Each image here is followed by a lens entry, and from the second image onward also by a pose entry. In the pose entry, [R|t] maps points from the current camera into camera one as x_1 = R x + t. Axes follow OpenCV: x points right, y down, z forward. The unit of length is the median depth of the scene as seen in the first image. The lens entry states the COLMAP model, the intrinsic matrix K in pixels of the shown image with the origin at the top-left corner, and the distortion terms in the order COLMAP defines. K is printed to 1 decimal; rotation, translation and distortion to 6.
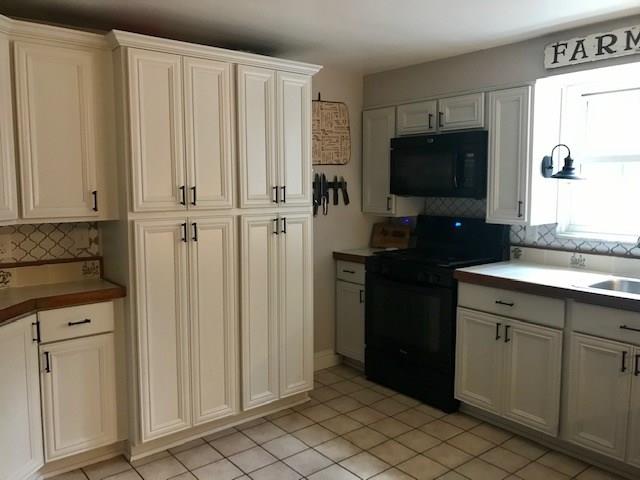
lens RADIAL K [[523.3, 0, 318.4], [0, 523.3, 223.5], [0, 0, 1]] dist [0.086126, -0.121004]
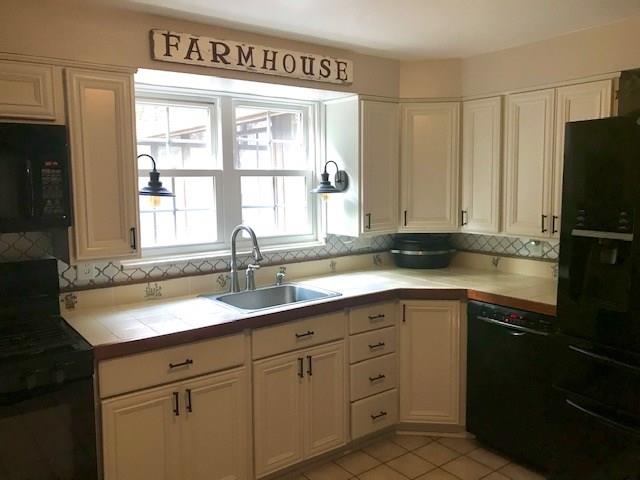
lens RADIAL K [[523.3, 0, 318.4], [0, 523.3, 223.5], [0, 0, 1]] dist [0.086126, -0.121004]
pose [[0.053353, -0.084002, 0.995036, -0.378342], [0.092866, 0.992555, 0.078813, -0.090047], [-0.994248, 0.088200, 0.060757, 0.751772]]
